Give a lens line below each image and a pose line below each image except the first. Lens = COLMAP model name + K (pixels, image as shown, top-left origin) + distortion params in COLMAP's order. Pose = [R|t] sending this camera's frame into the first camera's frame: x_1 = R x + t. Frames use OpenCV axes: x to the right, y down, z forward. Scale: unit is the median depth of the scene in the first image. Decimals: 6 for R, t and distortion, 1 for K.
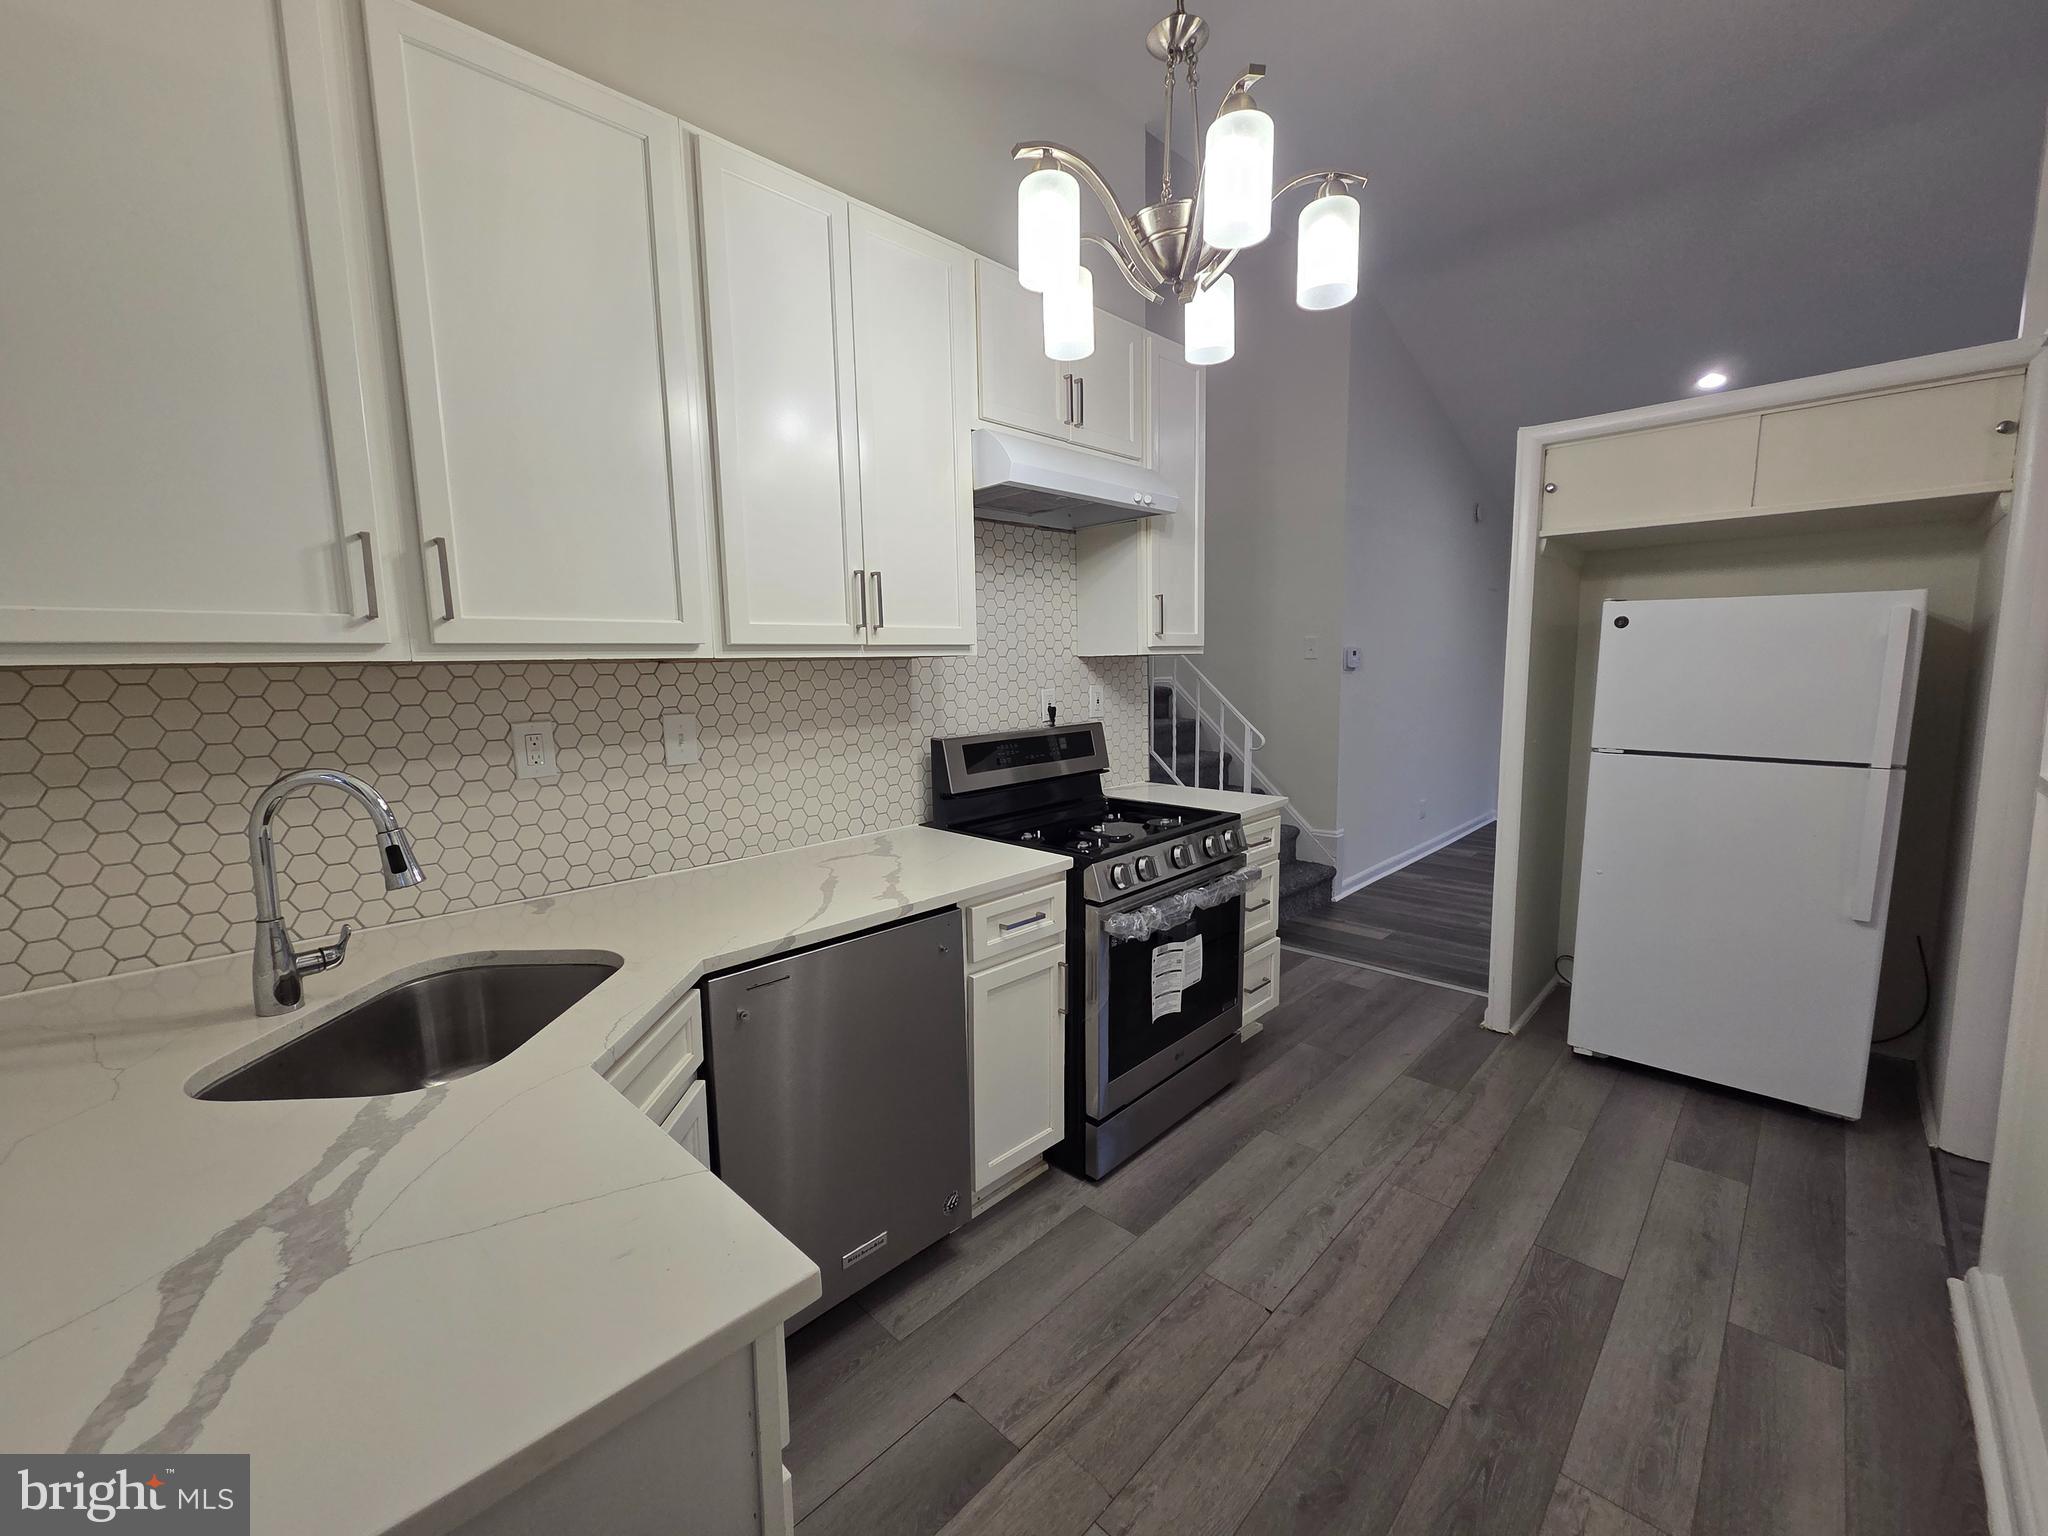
lens RADIAL K [[847.6, 0, 1029.8], [0, 847.6, 767.5], [0, 0, 1]] dist [0.002807, 0.000379]
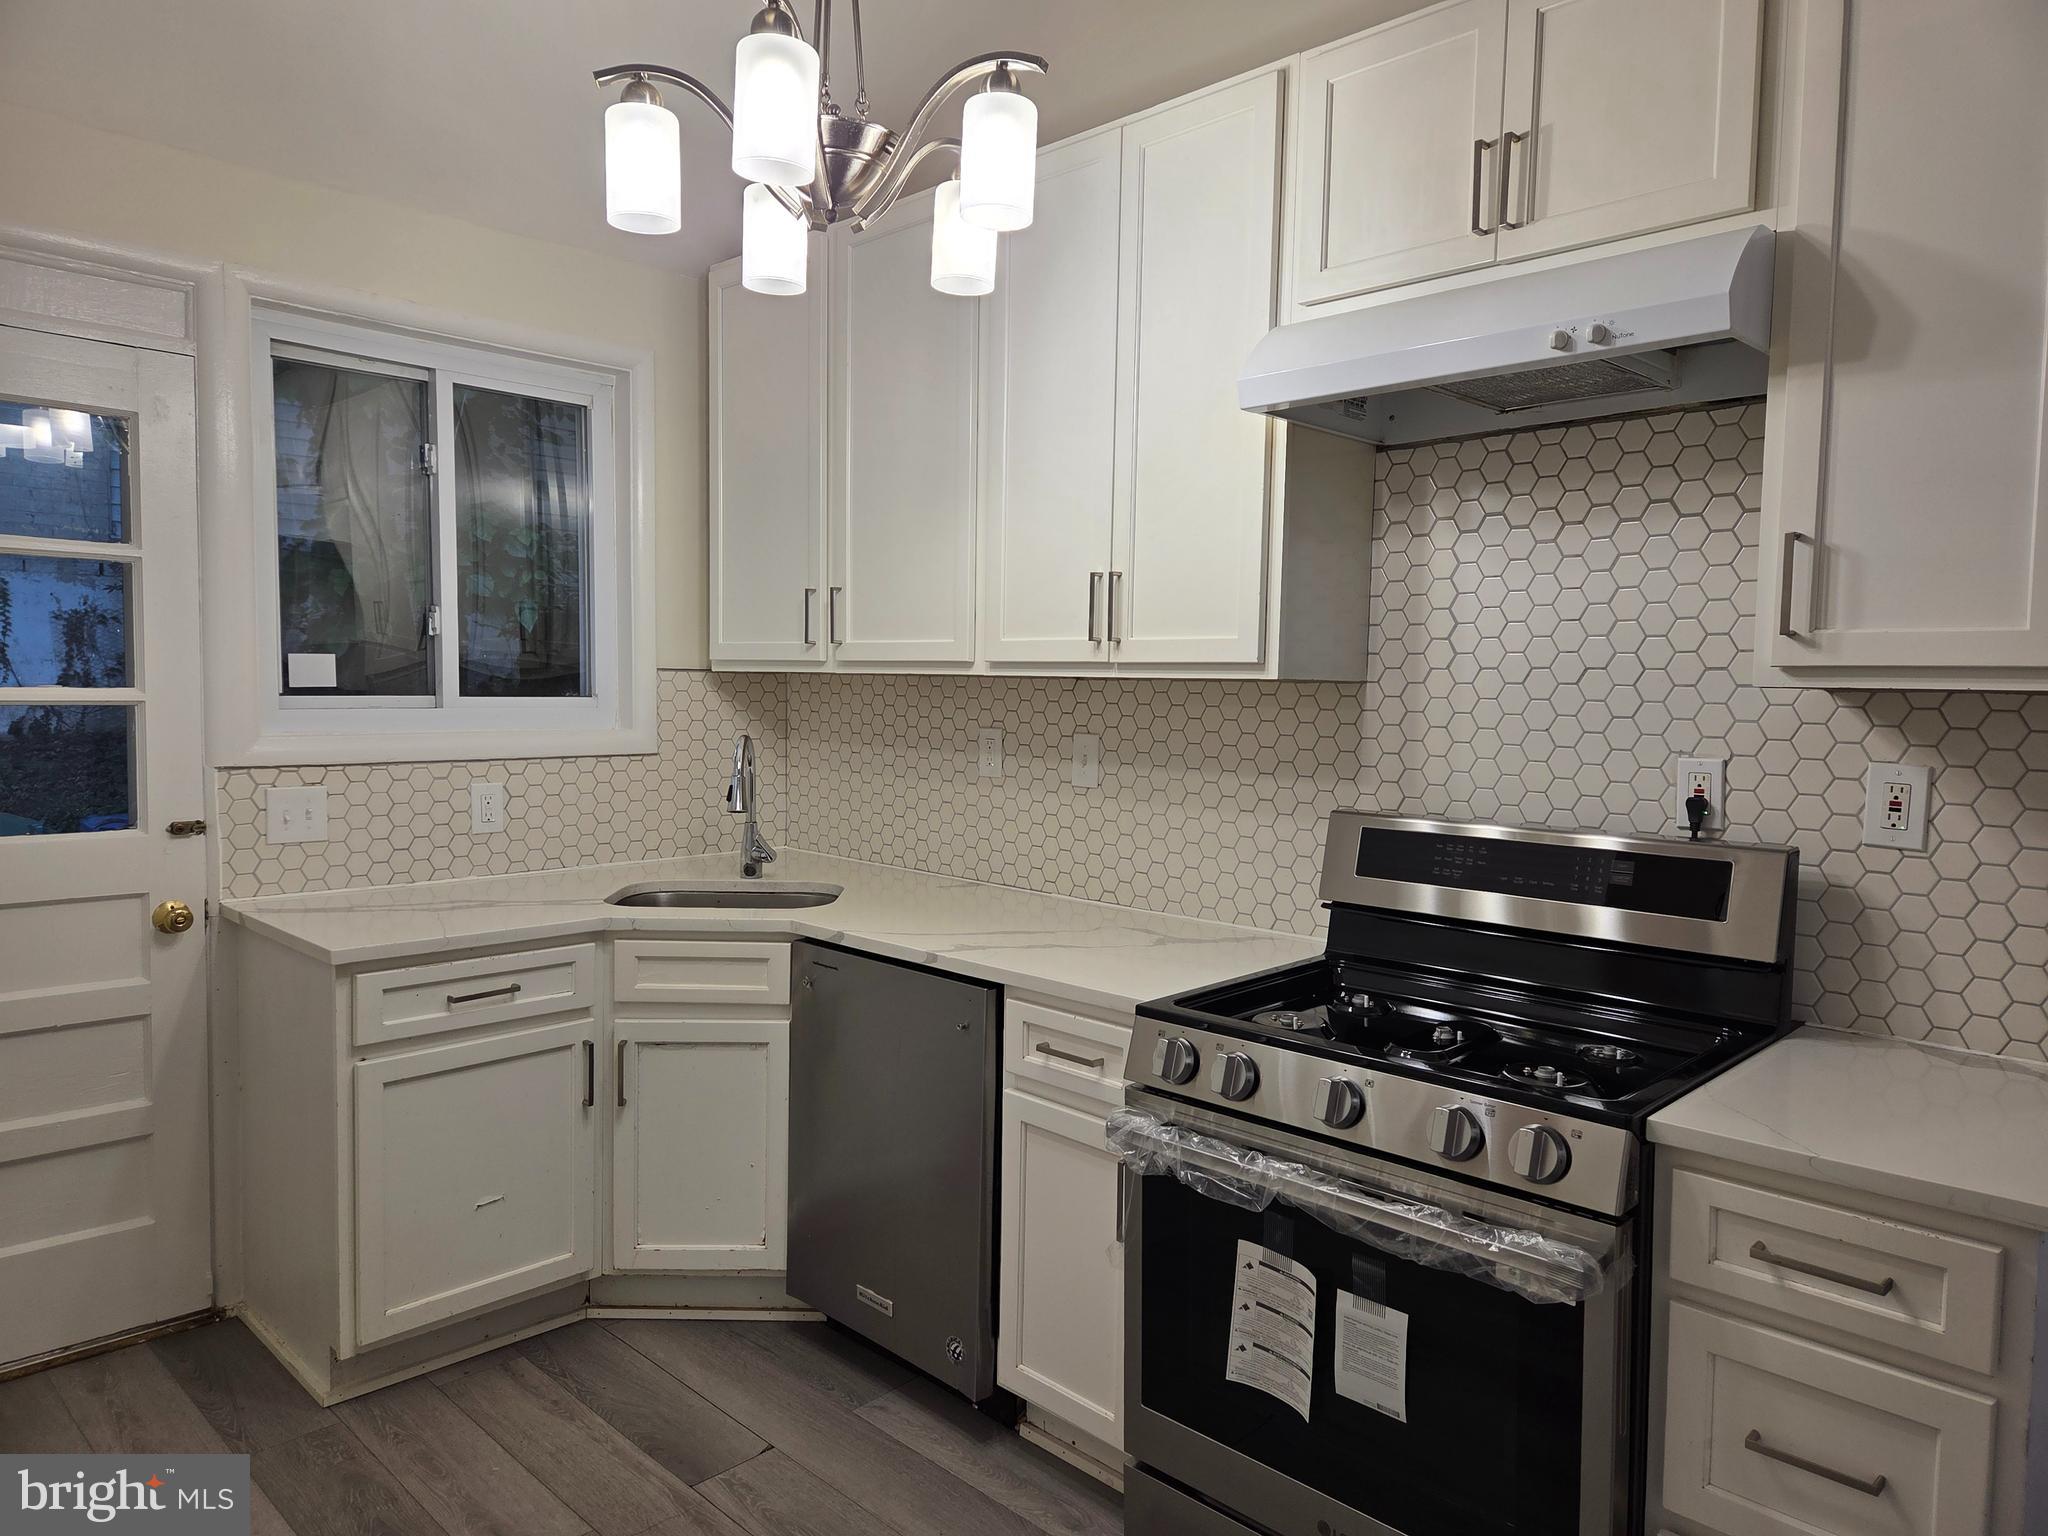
lens RADIAL K [[1367.7, 0, 1019.0], [0, 1367.7, 762.6], [0, 0, 1]] dist [0.073839, -0.061098]
pose [[-0.036196, 0.071764, -0.996765, 1.083546], [-0.144438, 0.986570, 0.076275, -0.132709], [0.988852, 0.146732, -0.025344, 0.935045]]
